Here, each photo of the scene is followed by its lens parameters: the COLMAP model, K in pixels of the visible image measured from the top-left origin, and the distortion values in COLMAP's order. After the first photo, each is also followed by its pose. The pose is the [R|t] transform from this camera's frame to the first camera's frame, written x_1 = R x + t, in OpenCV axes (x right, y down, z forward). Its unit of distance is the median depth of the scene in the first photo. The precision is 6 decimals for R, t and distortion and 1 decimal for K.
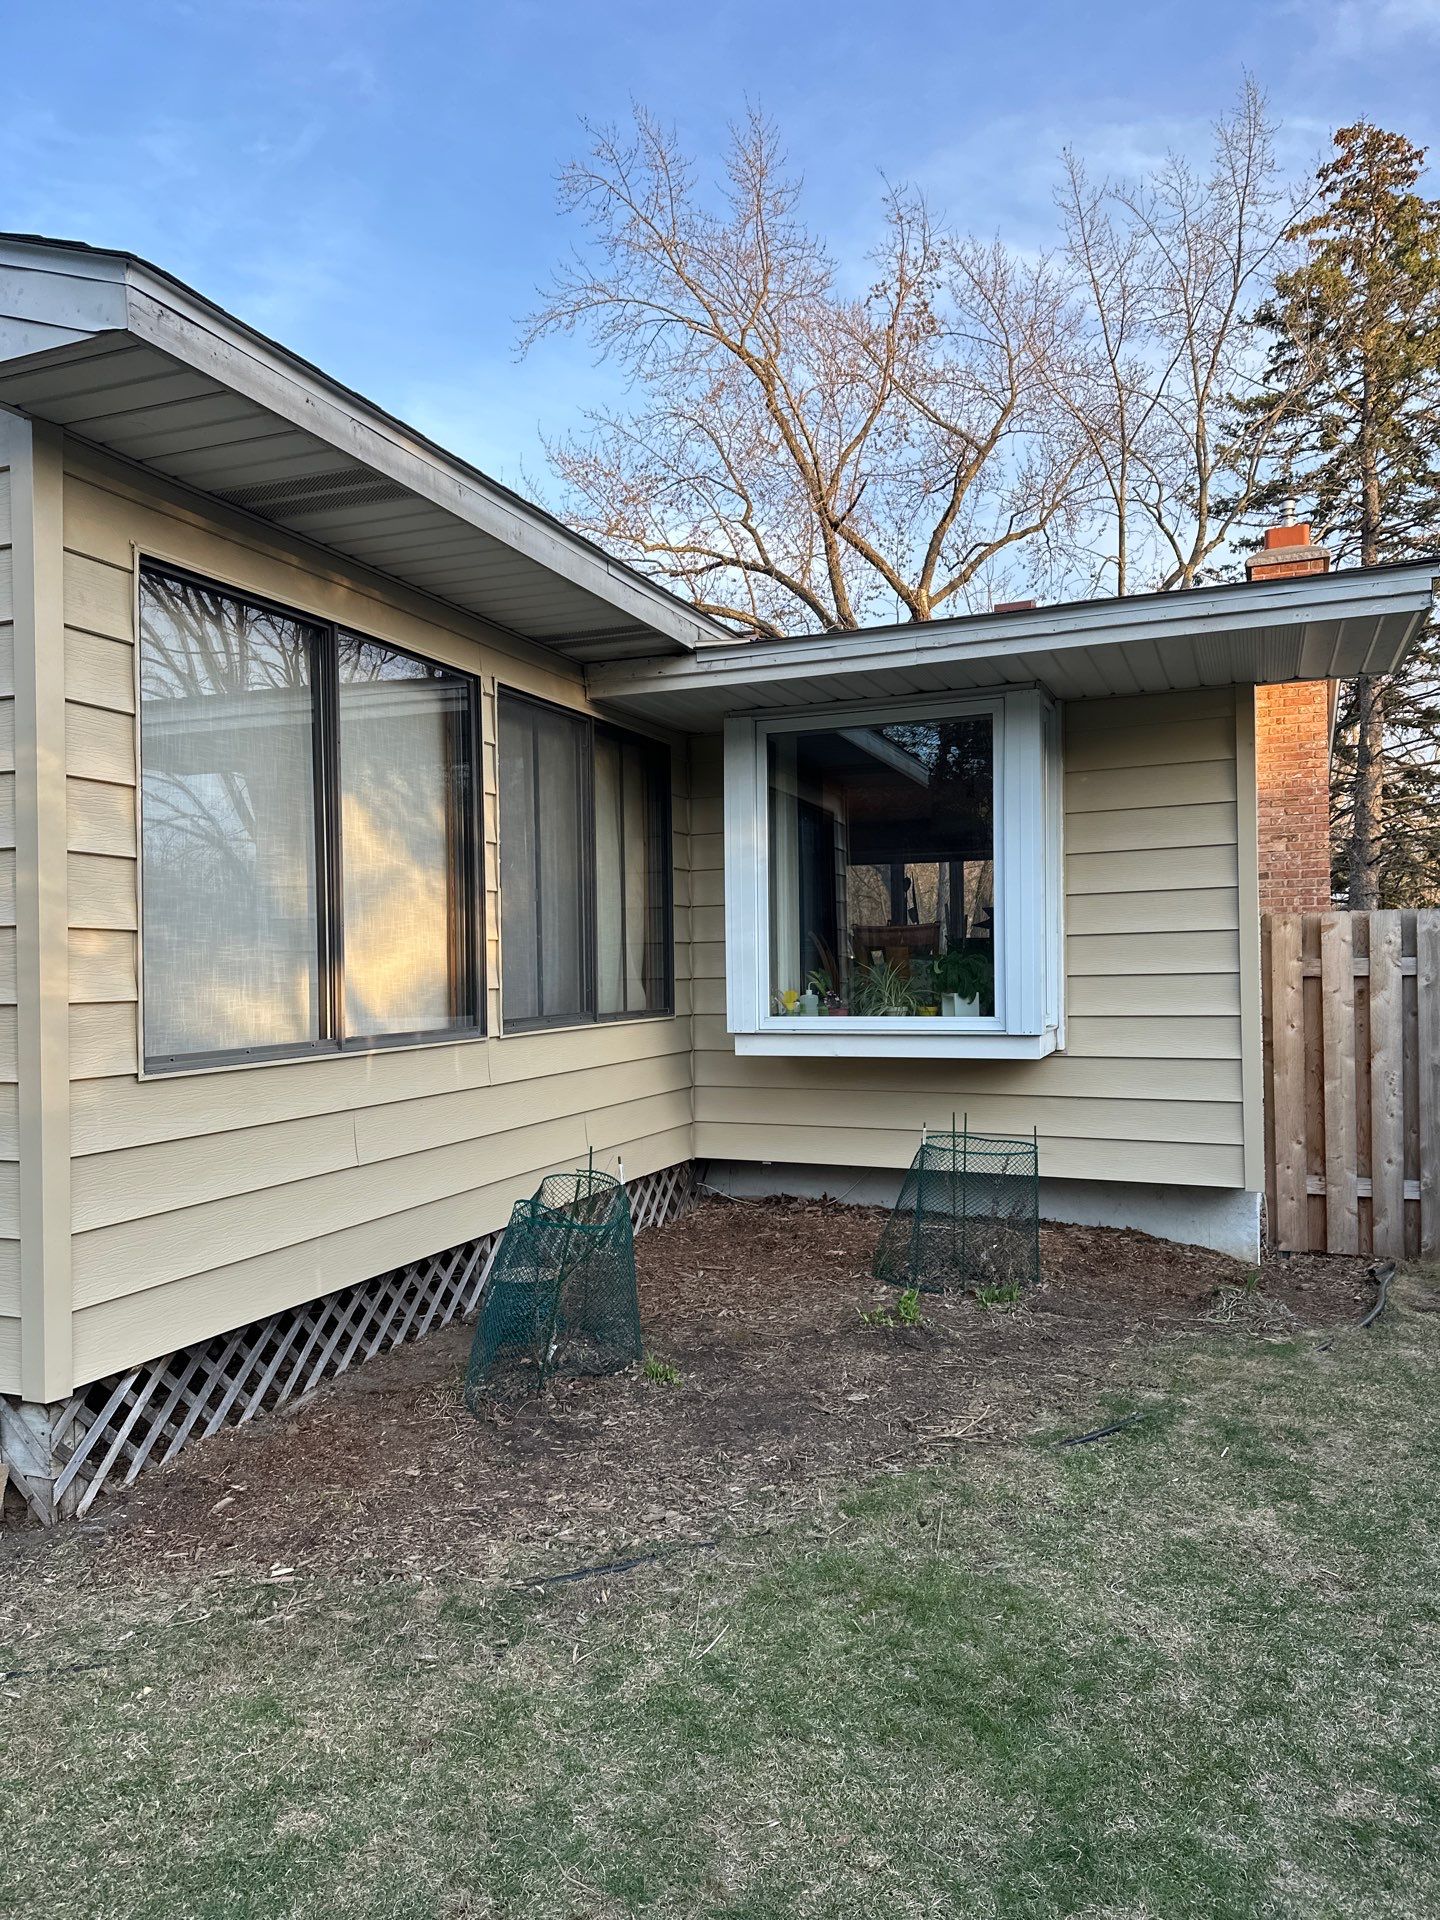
lens RADIAL K [[1362.7, 0, 748.2], [0, 1362.7, 972.0], [0, 0, 1]] dist [0.052979, -0.071952]
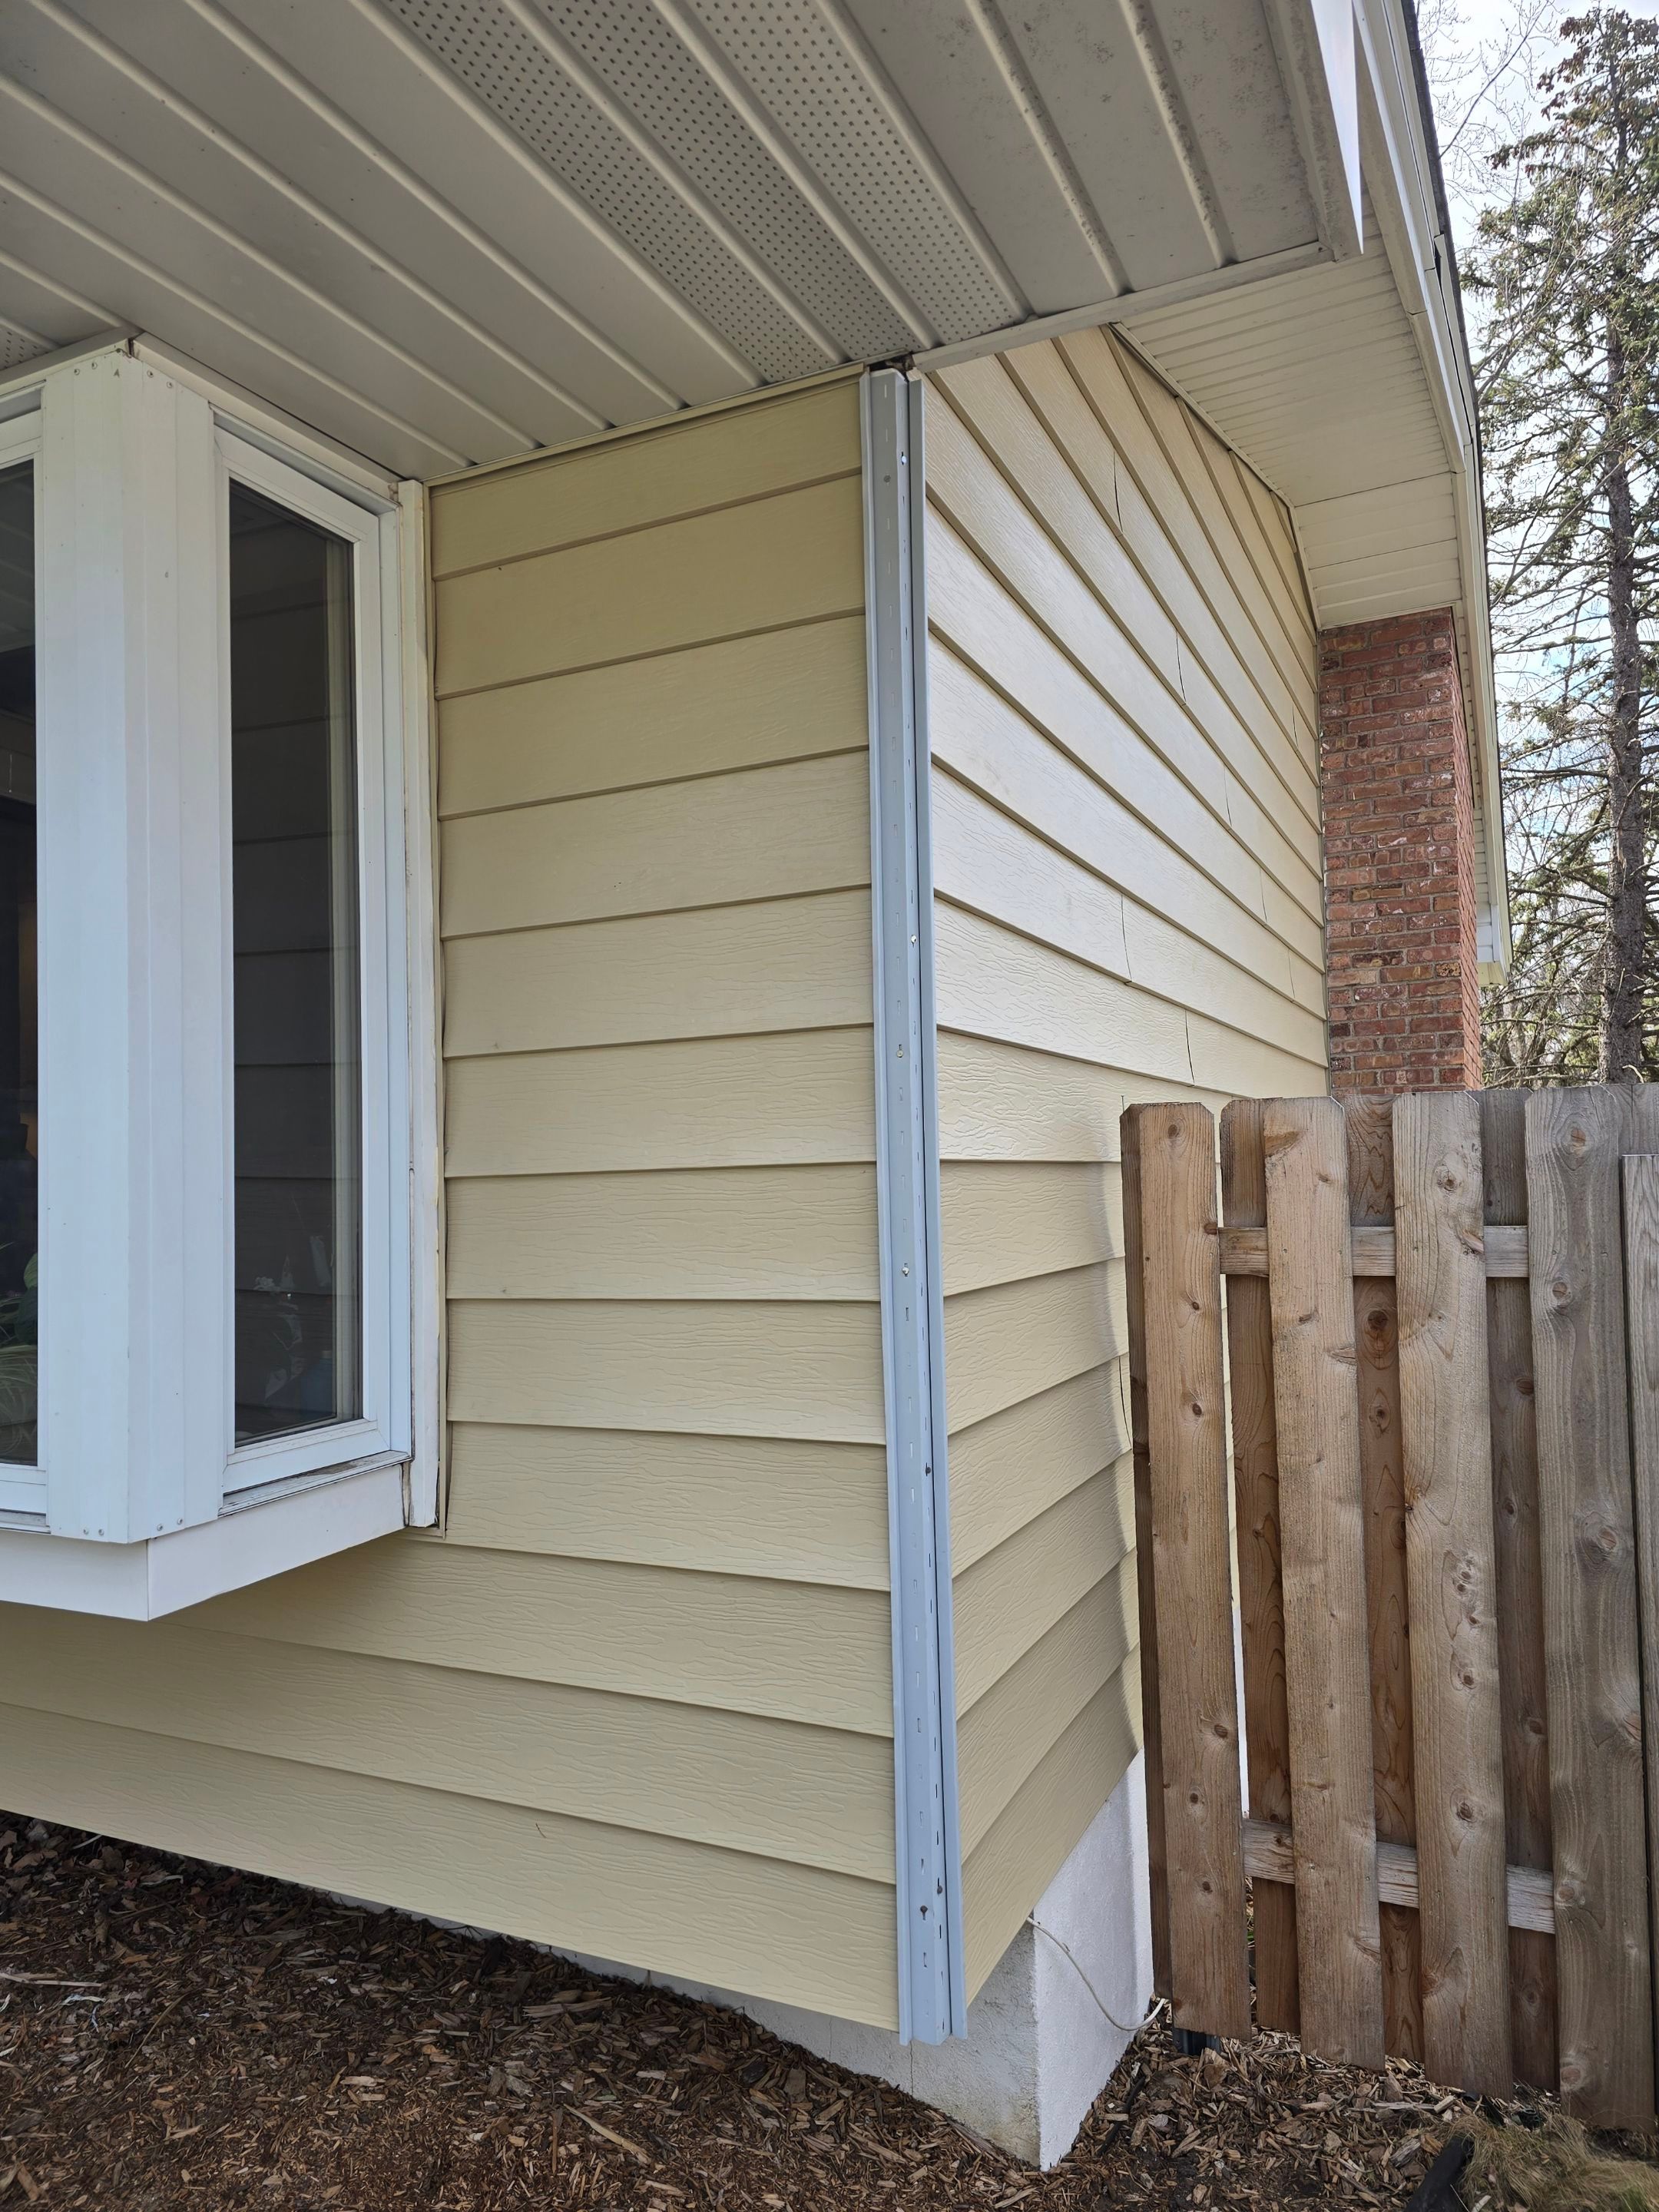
lens RADIAL K [[1504.7, 0, 836.6], [0, 1504.7, 1145.6], [0, 0, 1]] dist [0.038016, -0.034595]
pose [[0.996541, -0.015403, -0.081661, 0.338480], [0.013918, 0.999728, -0.018716, -0.026020], [0.081927, 0.017515, 0.996484, 0.594228]]
